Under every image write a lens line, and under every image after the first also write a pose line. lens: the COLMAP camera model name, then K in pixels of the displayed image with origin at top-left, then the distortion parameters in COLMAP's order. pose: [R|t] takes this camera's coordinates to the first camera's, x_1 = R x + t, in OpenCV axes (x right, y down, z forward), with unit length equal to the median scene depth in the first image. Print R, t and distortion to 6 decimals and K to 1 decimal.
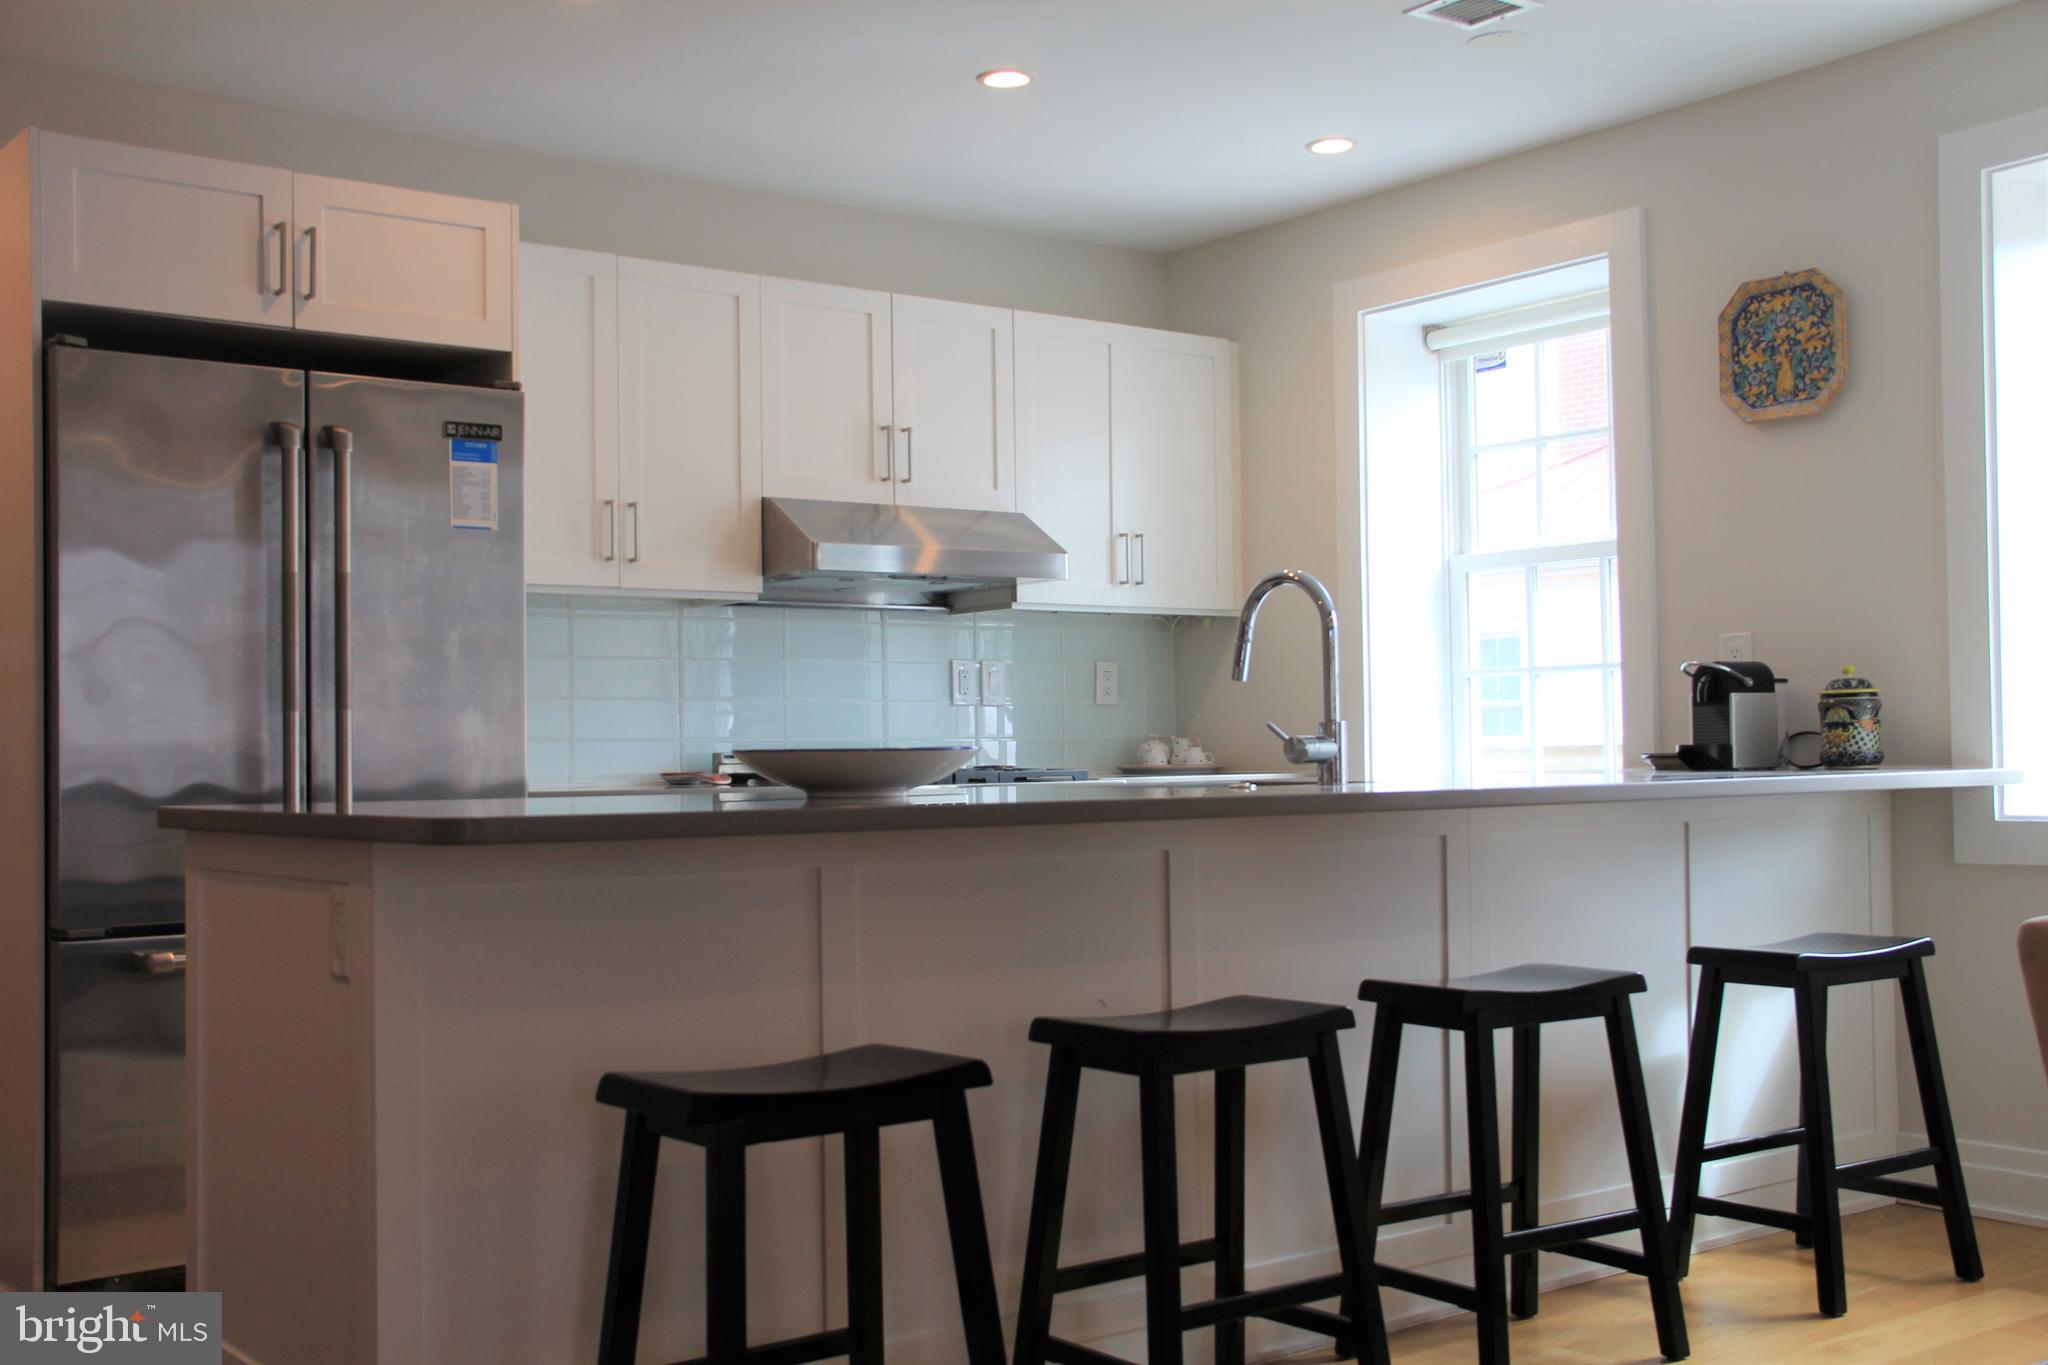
lens RADIAL K [[2222.9, 0, 1021.5], [0, 2222.9, 689.4], [0, 0, 1]] dist [0.019795, 0.000000]
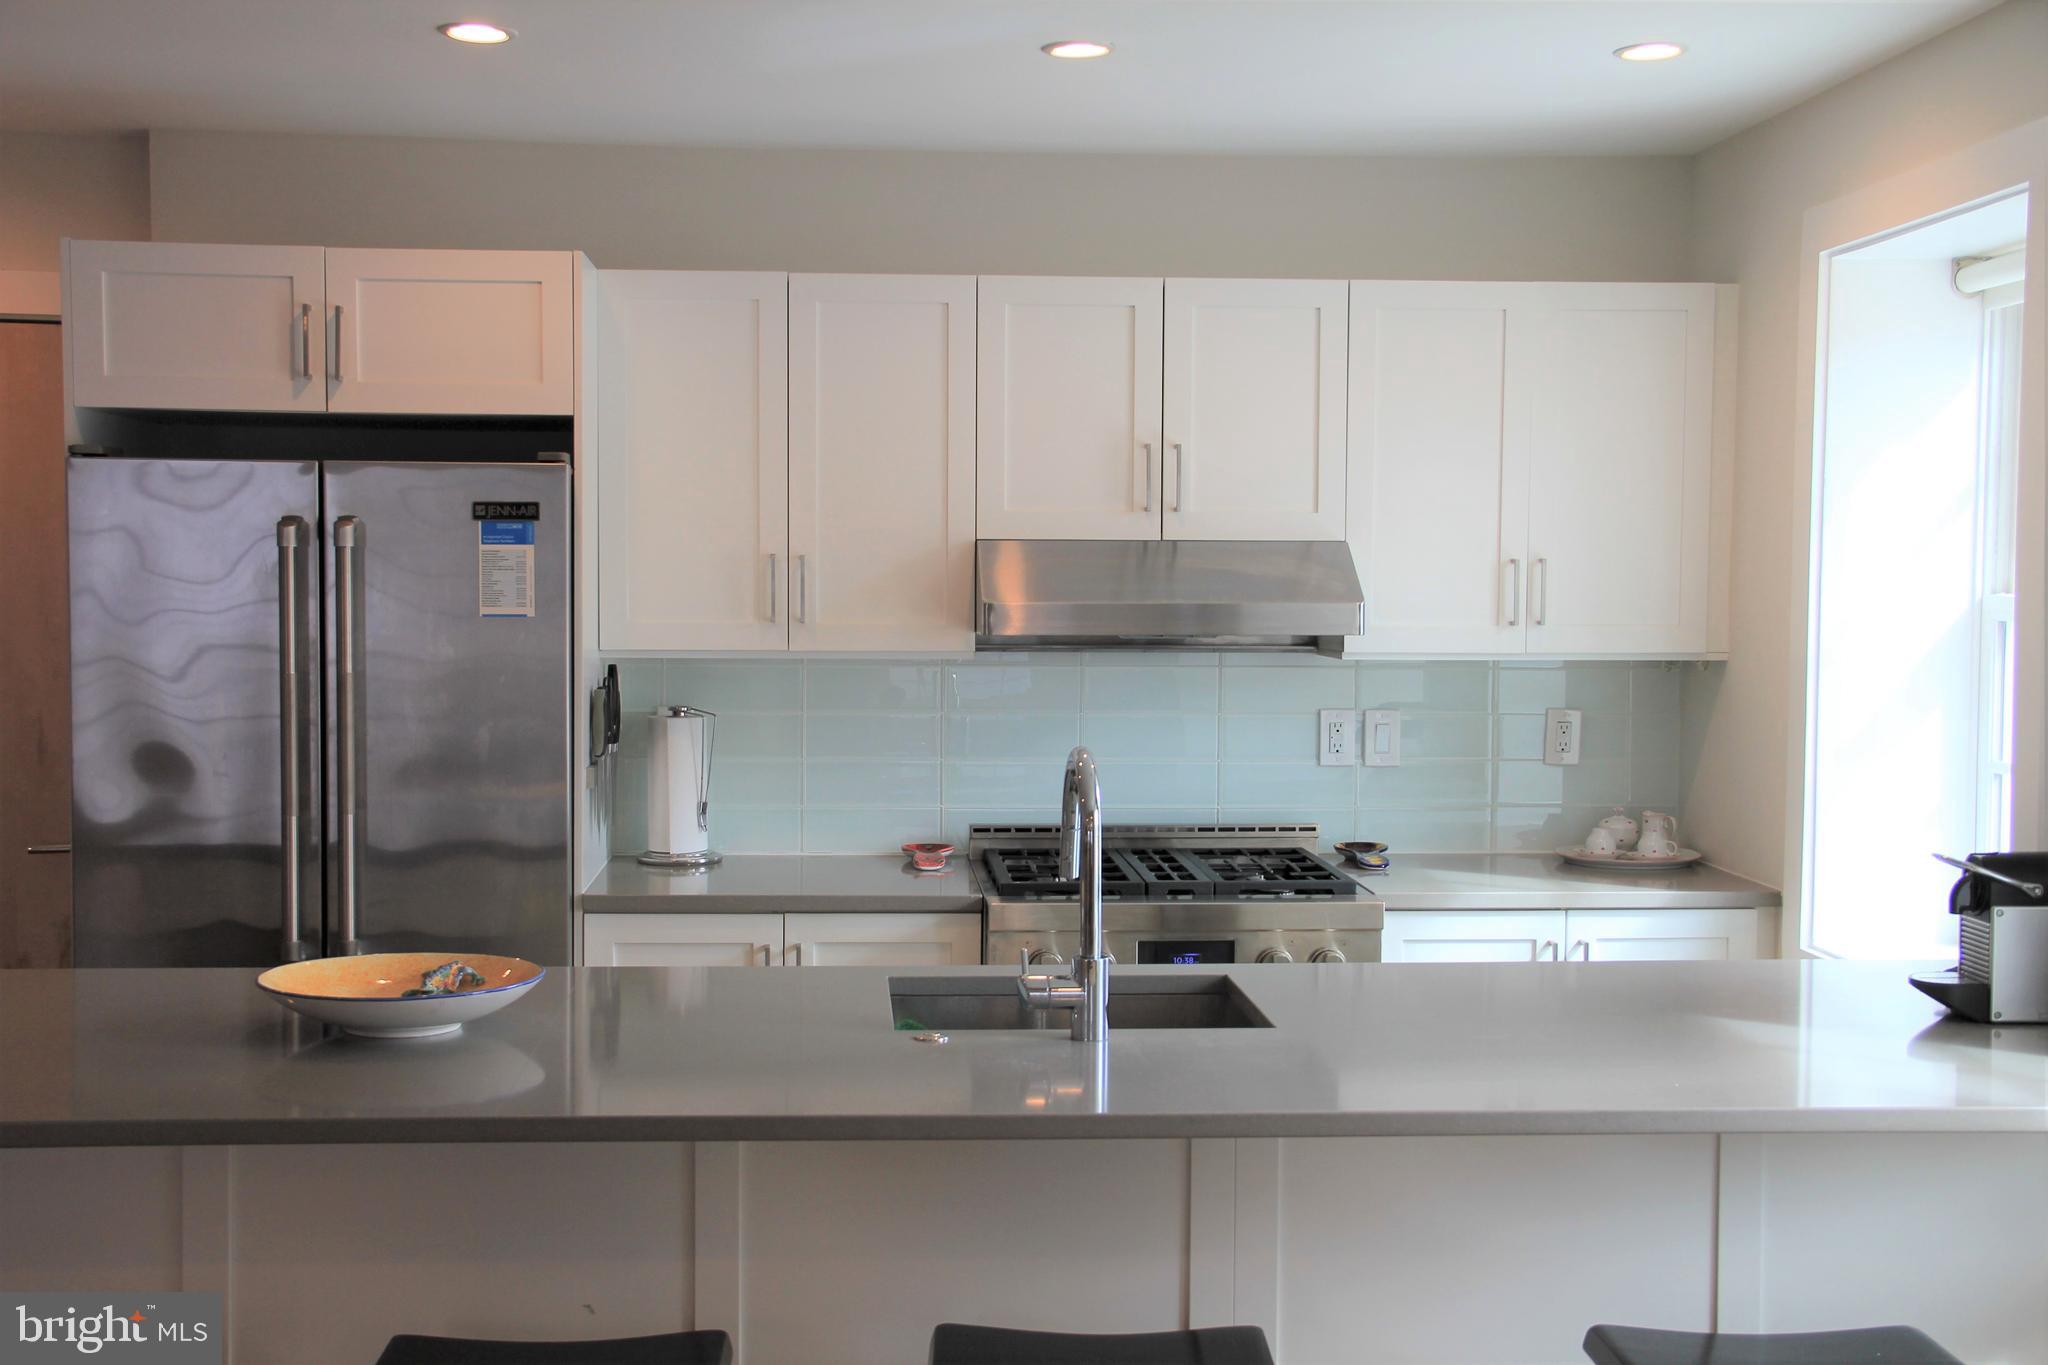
lens RADIAL K [[2545.1, 0, 1011.5], [0, 2545.1, 686.5], [0, 0, 1]] dist [0.095795, 0.000000]
pose [[0.832292, 0.045769, -0.552445, 0.476899], [-0.001561, 0.996775, 0.080230, -0.118212], [0.554336, -0.065913, 0.829679, 0.209471]]
